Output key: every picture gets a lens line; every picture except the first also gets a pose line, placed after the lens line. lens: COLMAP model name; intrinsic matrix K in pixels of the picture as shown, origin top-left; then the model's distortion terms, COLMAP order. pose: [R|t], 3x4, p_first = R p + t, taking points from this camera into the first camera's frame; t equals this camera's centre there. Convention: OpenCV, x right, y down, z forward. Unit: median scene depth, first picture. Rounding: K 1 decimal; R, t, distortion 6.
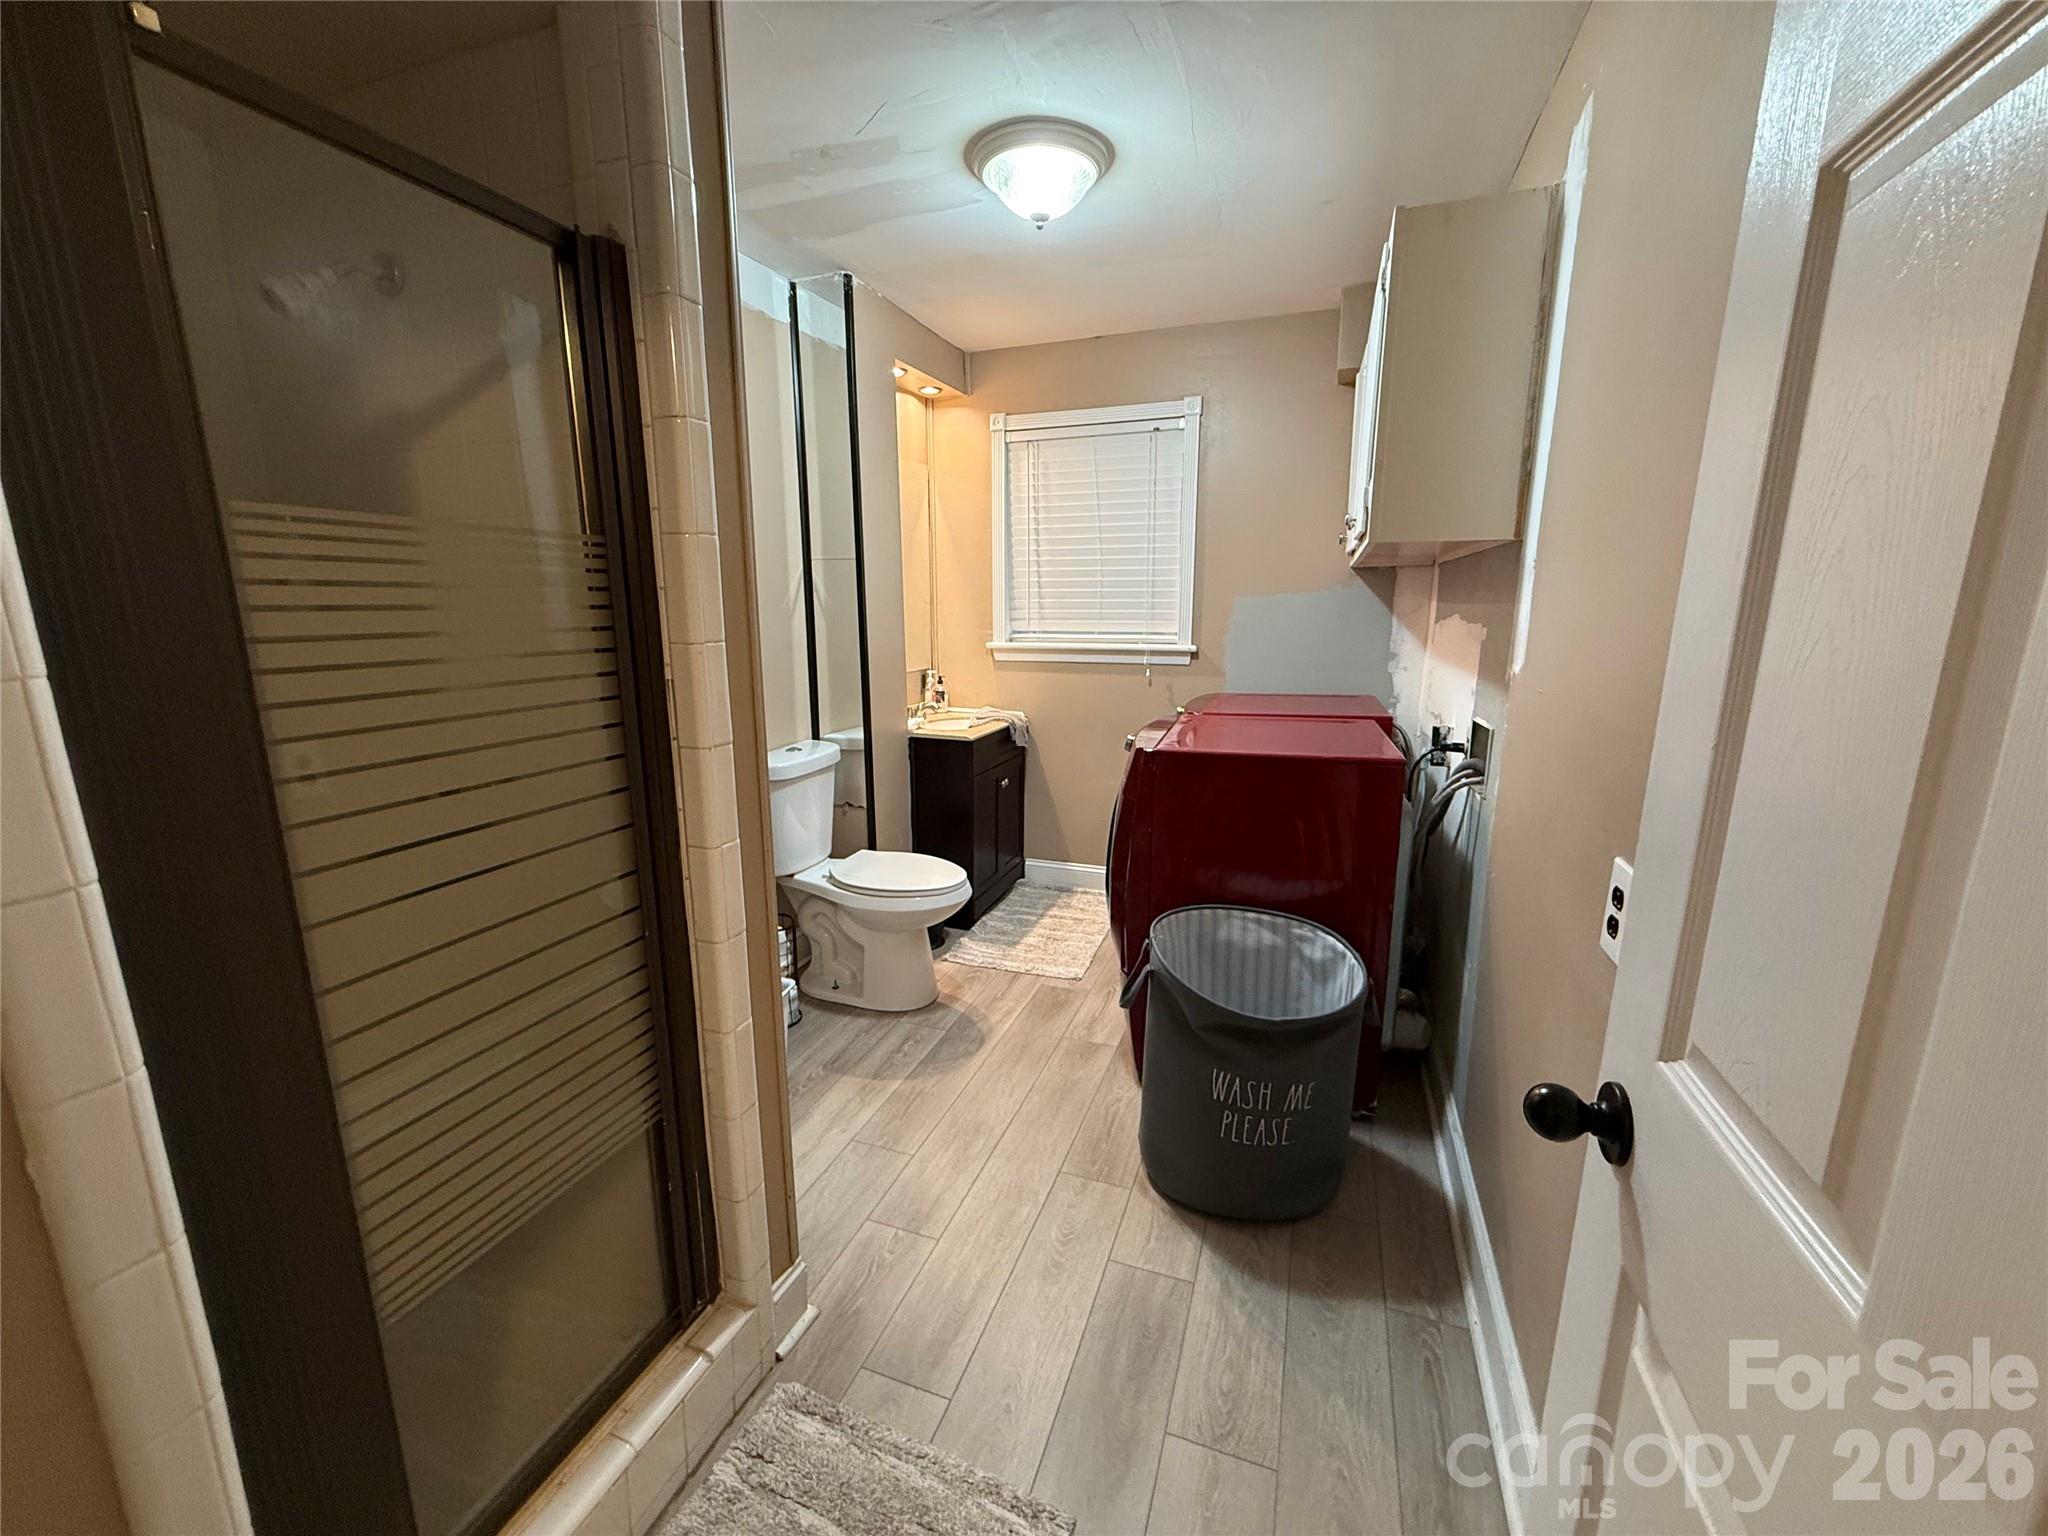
lens RADIAL K [[815.6, 0, 1016.3], [0, 815.6, 772.5], [0, 0, 1]] dist [-0.000597, 0.000112]
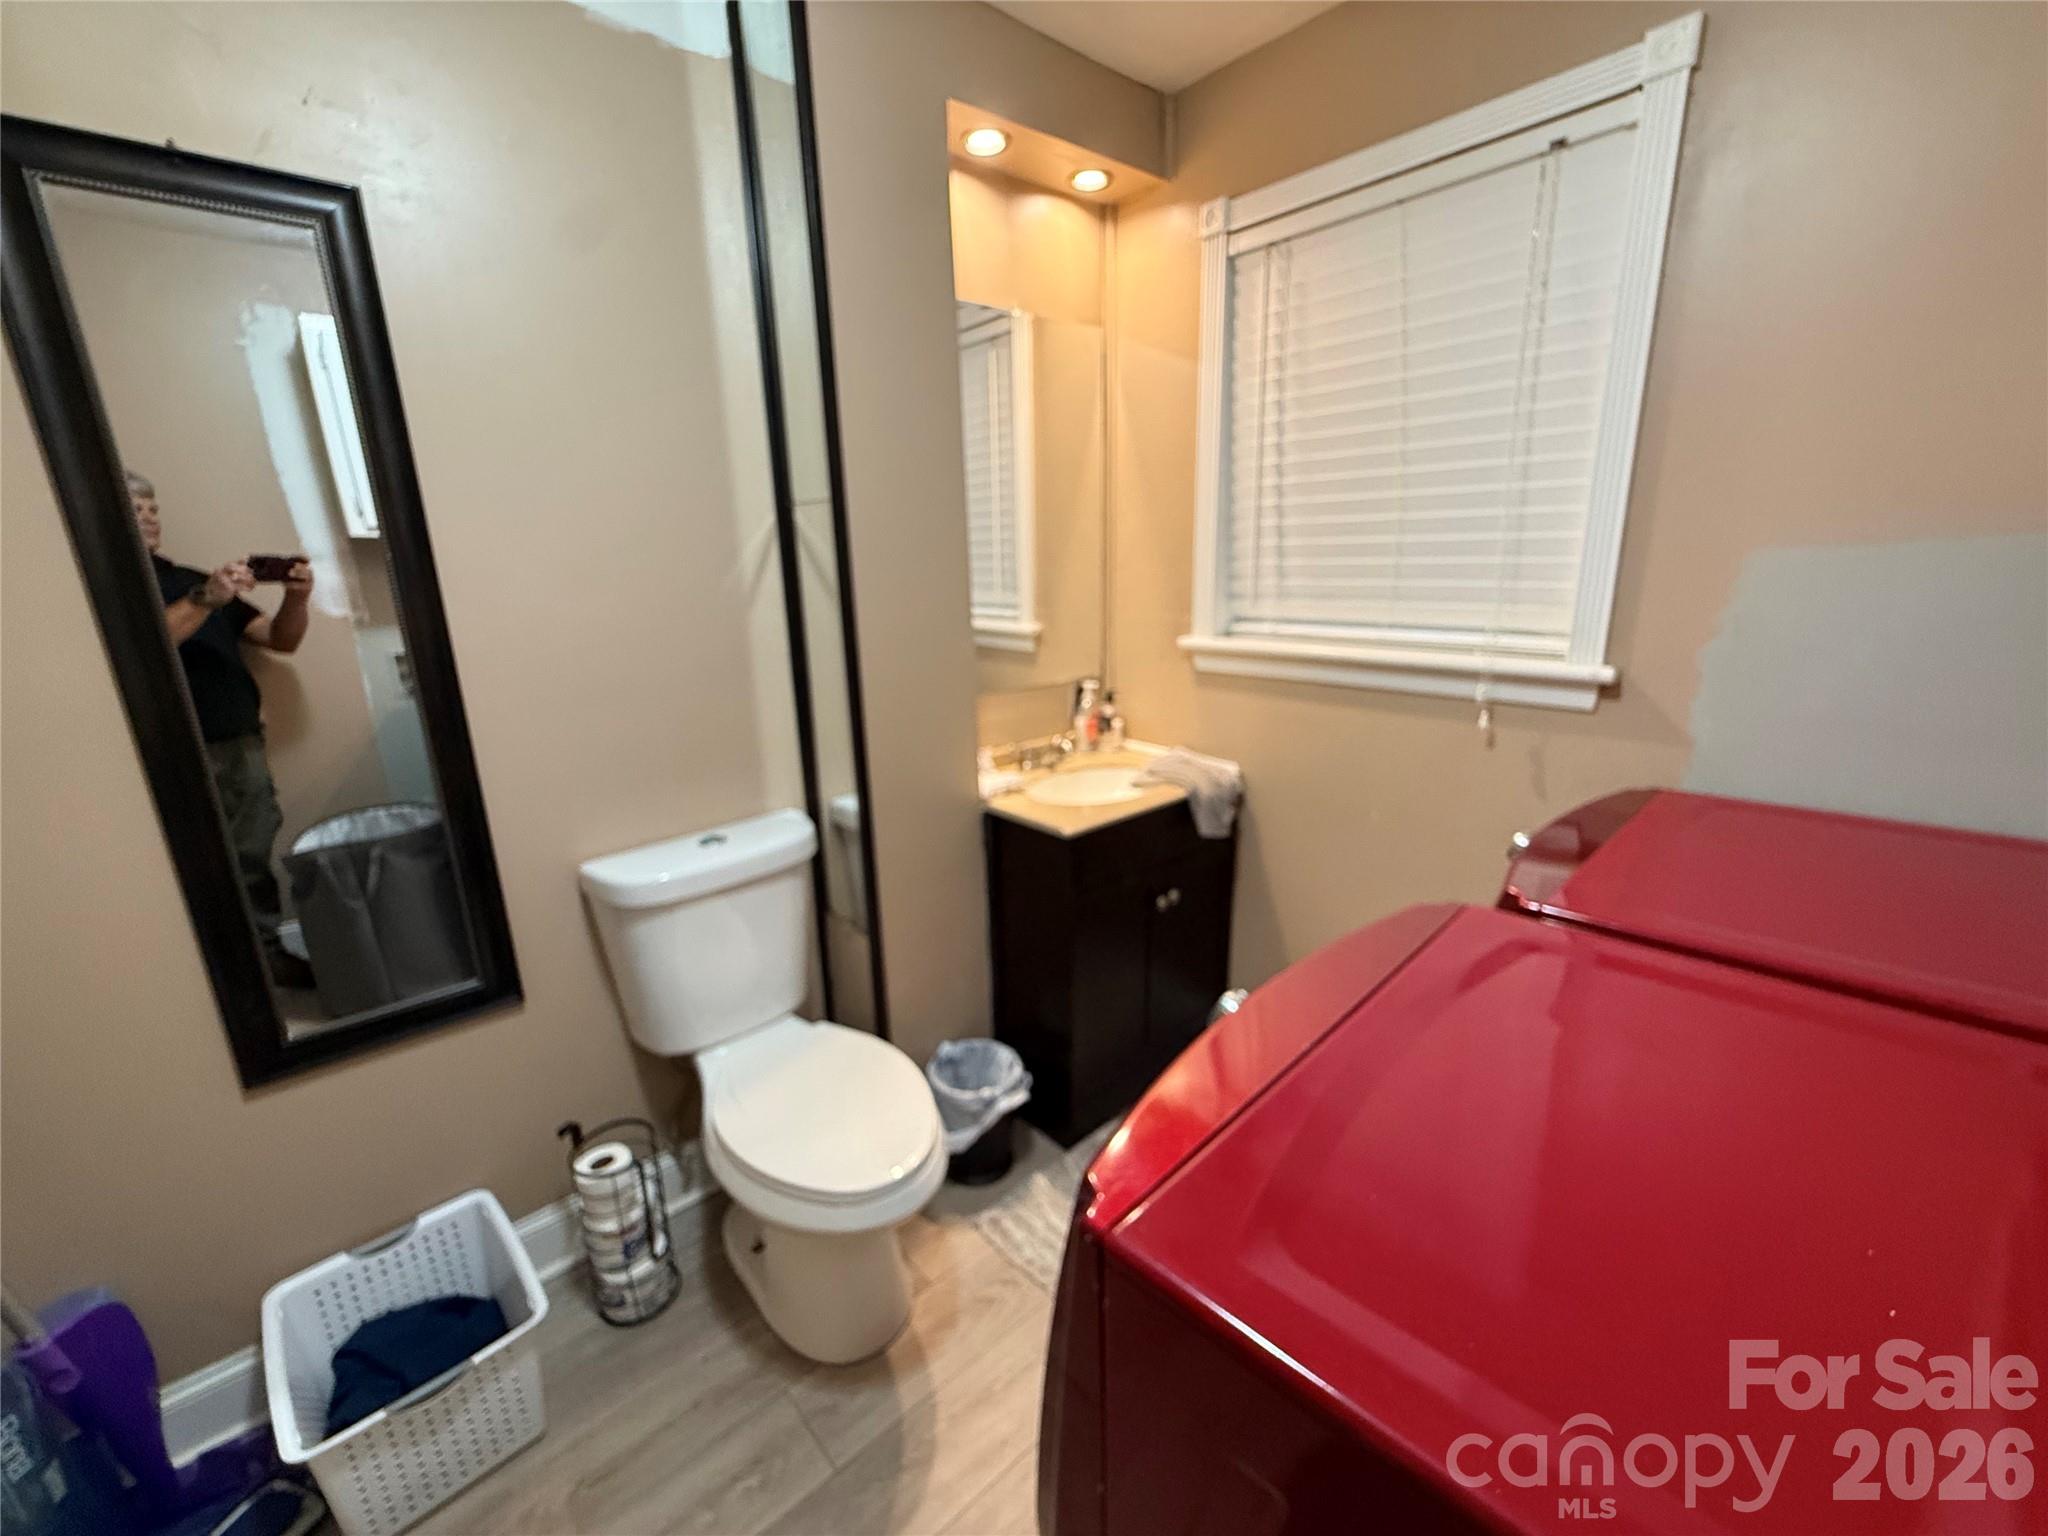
lens RADIAL K [[815.6, 0, 1033.5], [0, 815.6, 763.0], [0, 0, 1]] dist [-0.000597, 0.000112]
pose [[0.879443, 0.100313, -0.465314, 0.153618], [-0.071332, 0.994277, 0.079529, -0.116579], [0.470629, -0.036750, 0.881566, 0.474276]]
